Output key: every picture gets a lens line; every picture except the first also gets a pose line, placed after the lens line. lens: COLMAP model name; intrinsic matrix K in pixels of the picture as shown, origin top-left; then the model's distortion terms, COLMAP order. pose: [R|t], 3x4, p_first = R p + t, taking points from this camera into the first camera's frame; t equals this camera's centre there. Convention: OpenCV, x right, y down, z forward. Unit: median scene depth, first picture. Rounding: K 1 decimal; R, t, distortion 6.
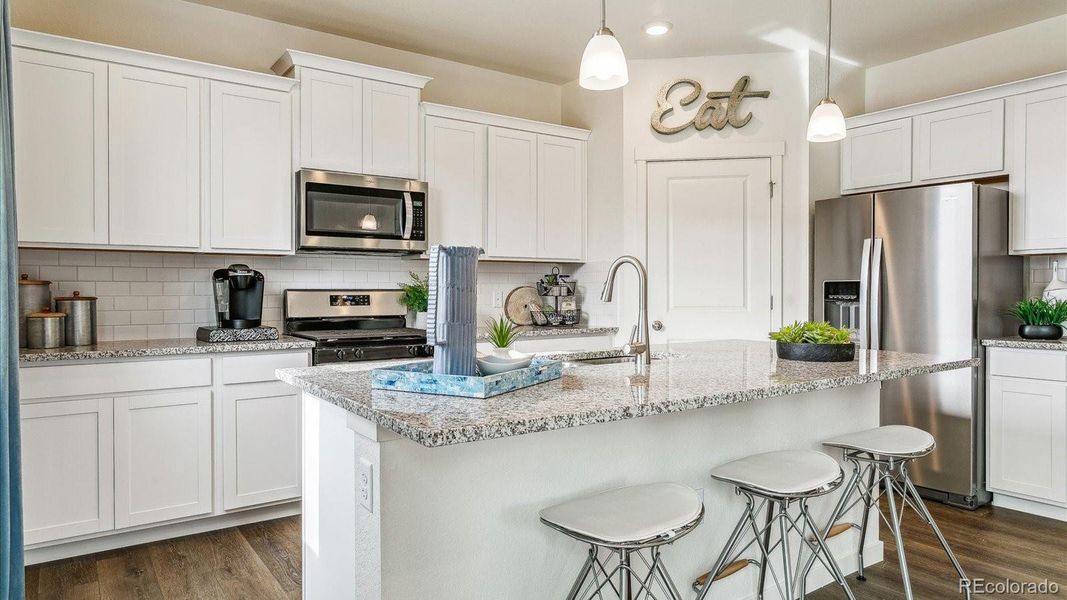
lens RADIAL K [[659.3, 0, 526.7], [0, 659.3, 296.3], [0, 0, 1]] dist [-0.006741, -0.003935]
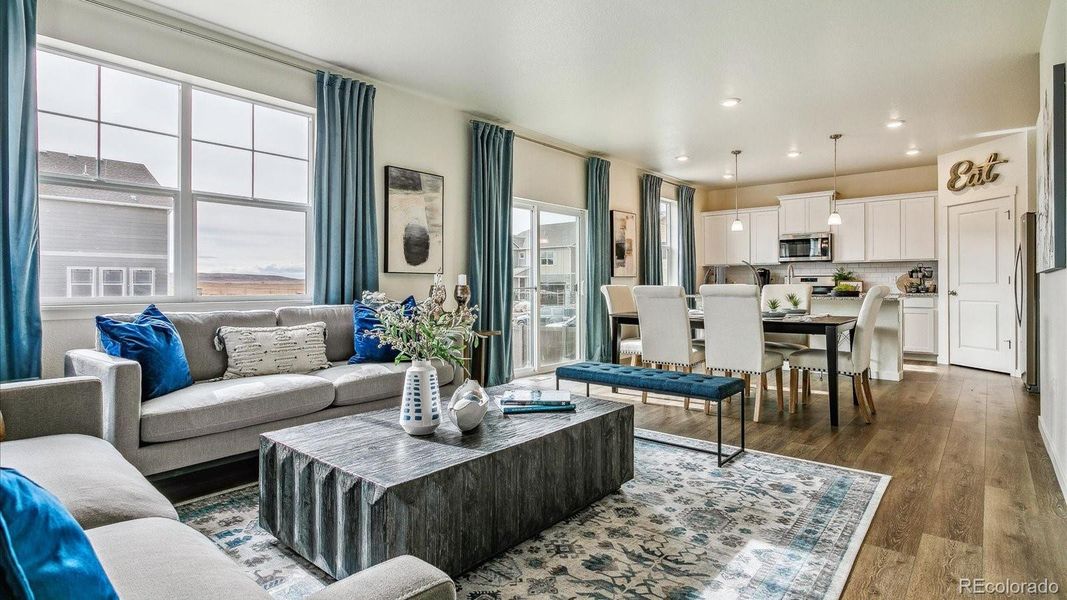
lens RADIAL K [[535.1, 0, 537.6], [0, 535.1, 283.1], [0, 0, 1]] dist [0.002825, 0.000677]
pose [[0.259698, -0.000337, -0.965690, 1.562696], [-0.007765, 0.999967, -0.002437, 0.033257], [0.965659, 0.008131, 0.259687, -0.623821]]
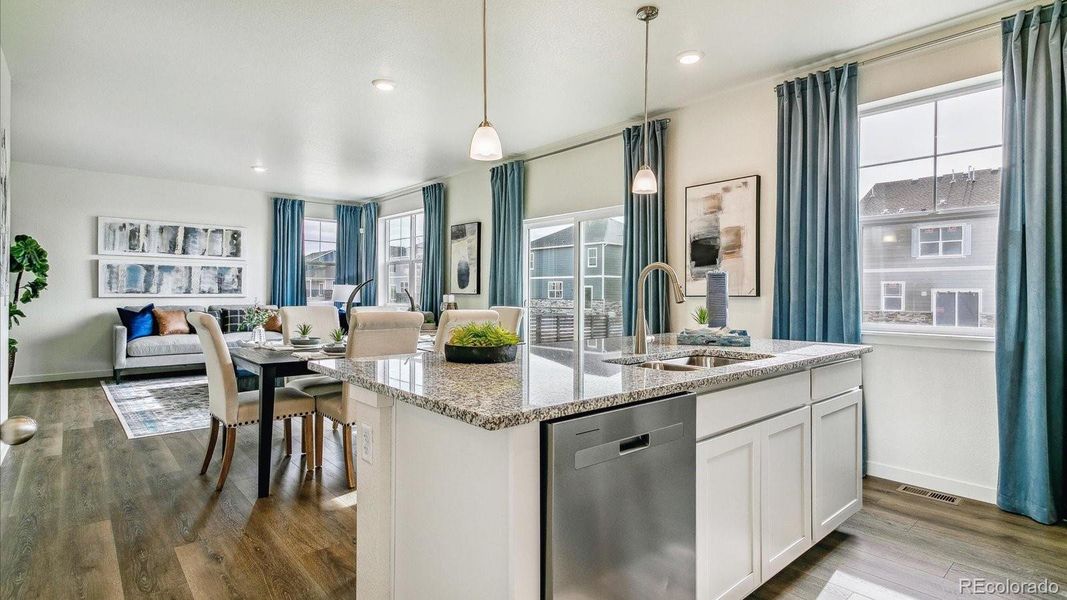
lens RADIAL K [[526.0, 0, 533.8], [0, 526.0, 291.2], [0, 0, 1]] dist [0.006375, 0.000863]
pose [[-0.992910, -0.003010, -0.118832, 0.300410], [-0.003847, 0.999969, 0.006814, -0.011717], [0.118807, 0.007222, -0.992891, 1.176637]]
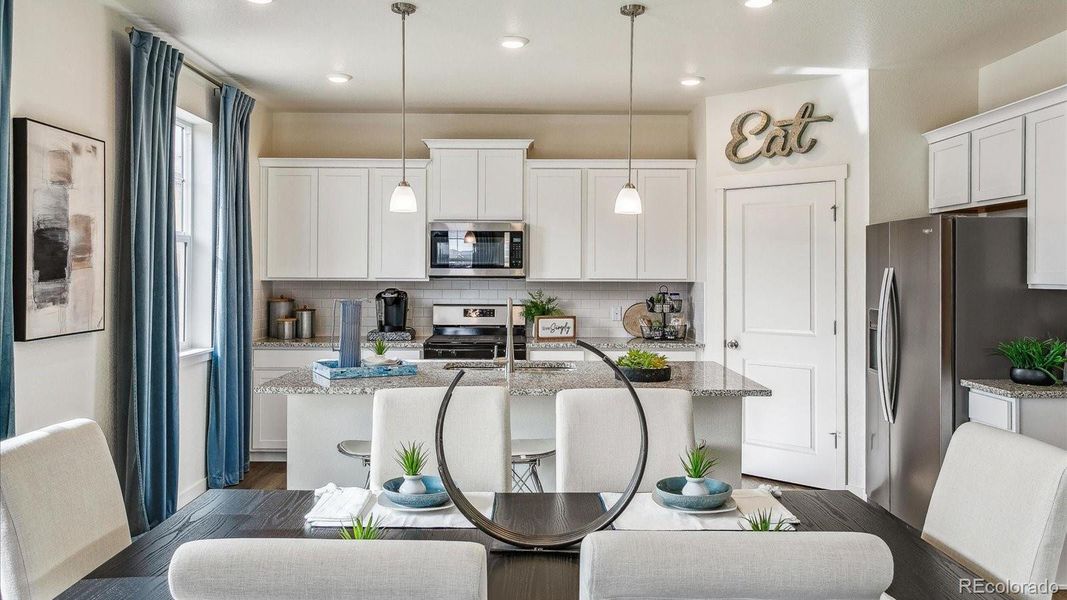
lens RADIAL K [[801.4, 0, 528.9], [0, 801.4, 263.1], [0, 0, 1]] dist [0.007043, 0.000837]
pose [[0.824390, -0.002683, -0.566016, 0.747685], [-0.010935, 0.999727, -0.020665, -0.063746], [0.565916, 0.023225, 0.824135, -0.282401]]
